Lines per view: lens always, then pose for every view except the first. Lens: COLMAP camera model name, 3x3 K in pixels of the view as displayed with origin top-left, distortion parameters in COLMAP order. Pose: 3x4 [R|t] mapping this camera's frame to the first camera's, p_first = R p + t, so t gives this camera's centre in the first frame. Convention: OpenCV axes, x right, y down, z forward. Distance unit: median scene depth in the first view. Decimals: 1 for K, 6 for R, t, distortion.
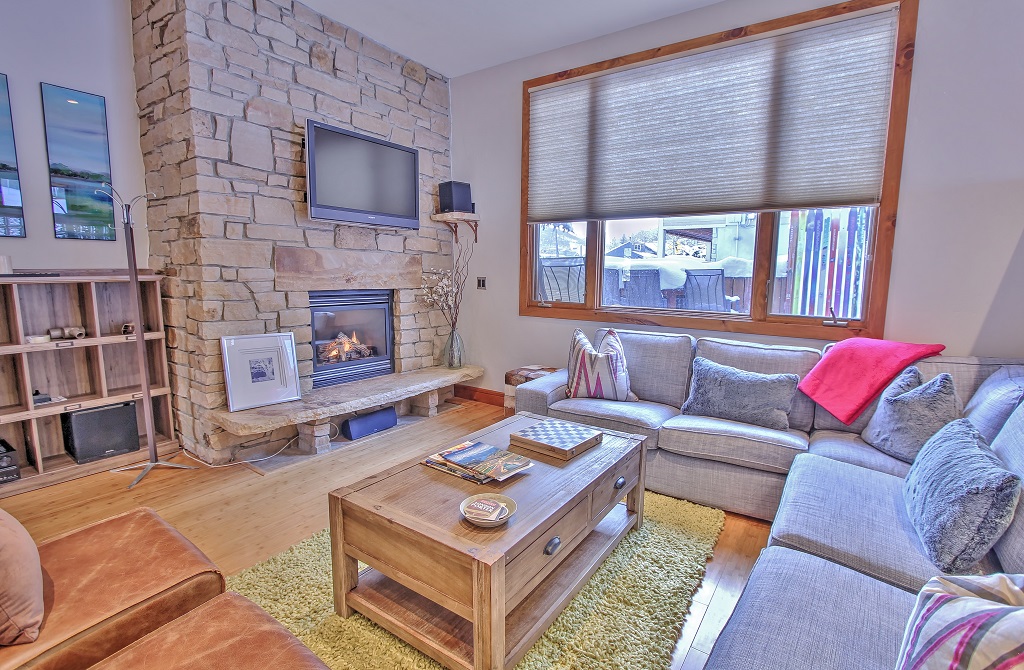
lens RADIAL K [[482.5, 0, 512.0], [0, 482.5, 335.0], [0, 0, 1]] dist [-0.002621, -0.000264]
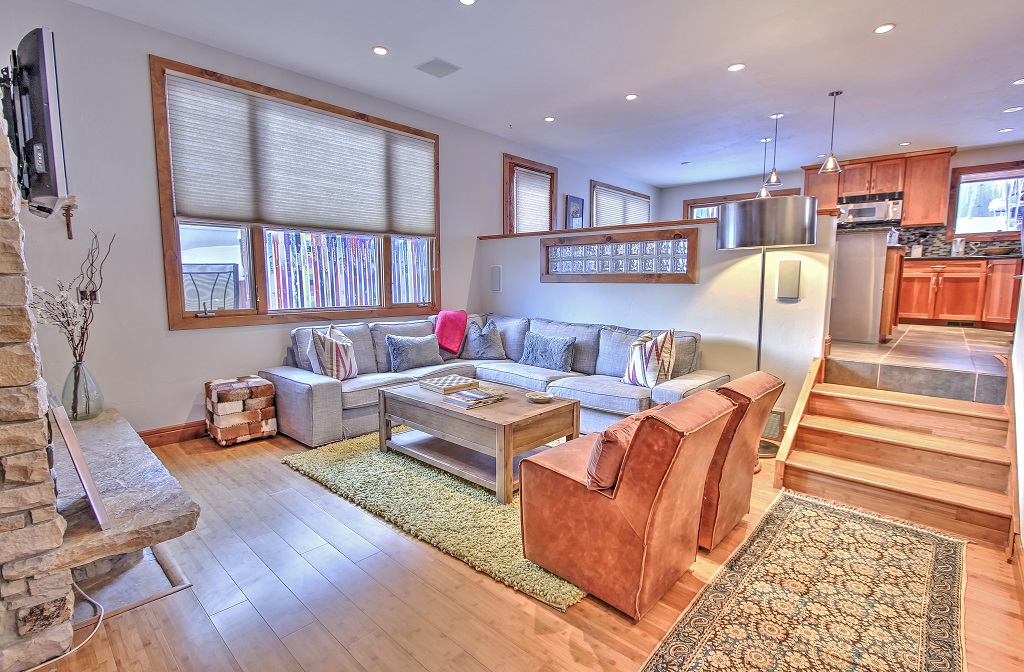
lens RADIAL K [[476.7, 0, 512.0], [0, 476.7, 336.0], [0, 0, 1]] dist [0.001615, 0.000180]
pose [[0.143379, -0.131177, 0.980936, -0.853415], [0.132432, 0.984806, 0.112338, -0.055189], [-0.980767, 0.113800, 0.158572, 0.334100]]
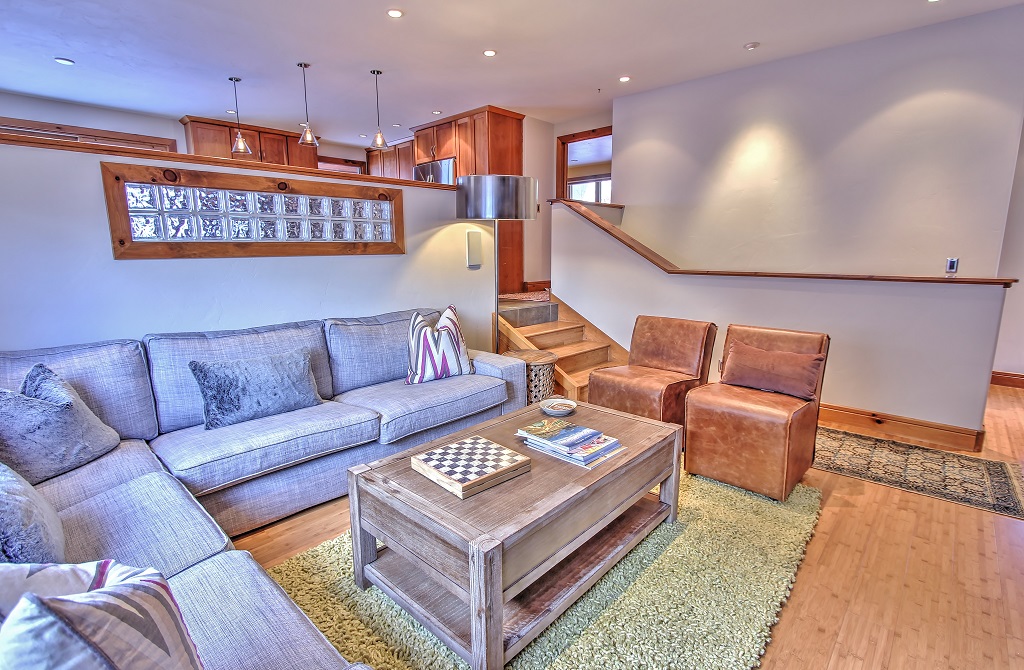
lens RADIAL K [[482.5, 0, 512.0], [0, 482.5, 335.0], [0, 0, 1]] dist [-0.002621, -0.000264]
pose [[-0.990067, -0.034851, 0.136207, -0.045009], [0.009139, 0.950790, 0.309701, -0.140648], [-0.140298, 0.307870, -0.941028, 1.022045]]
